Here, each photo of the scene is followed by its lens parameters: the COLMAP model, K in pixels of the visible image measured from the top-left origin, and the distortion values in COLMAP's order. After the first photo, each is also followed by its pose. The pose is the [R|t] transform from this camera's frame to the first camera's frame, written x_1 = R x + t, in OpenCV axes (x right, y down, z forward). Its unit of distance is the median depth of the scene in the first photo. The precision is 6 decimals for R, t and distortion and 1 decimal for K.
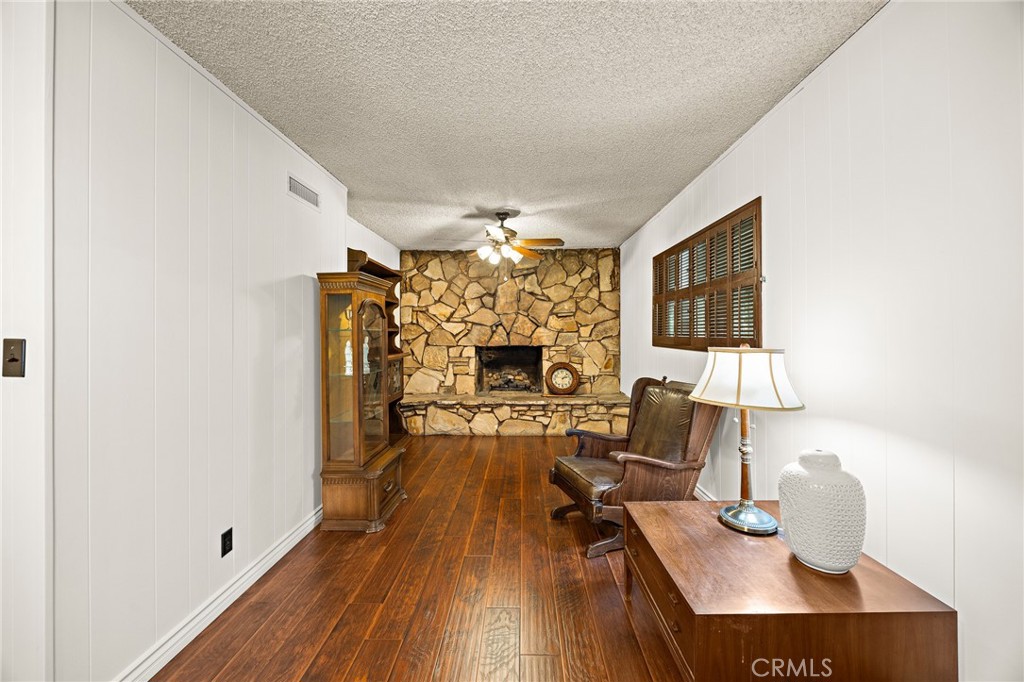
lens RADIAL K [[386.8, 0, 513.4], [0, 386.8, 332.6], [0, 0, 1]] dist [0.007682, 0.000586]
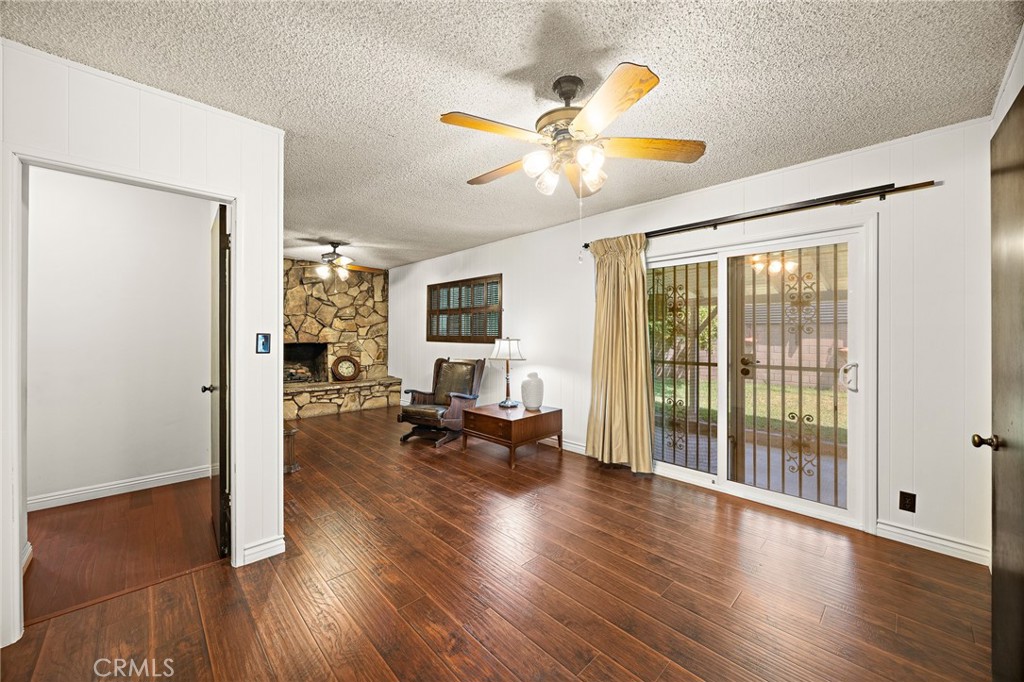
lens RADIAL K [[386.8, 0, 510.1], [0, 386.8, 336.5], [0, 0, 1]] dist [0.007682, 0.000586]
pose [[0.702015, 0.003639, 0.712153, -0.392801], [-0.009749, 0.999942, 0.004500, 0.003542], [-0.712095, -0.010102, 0.702010, -0.262952]]
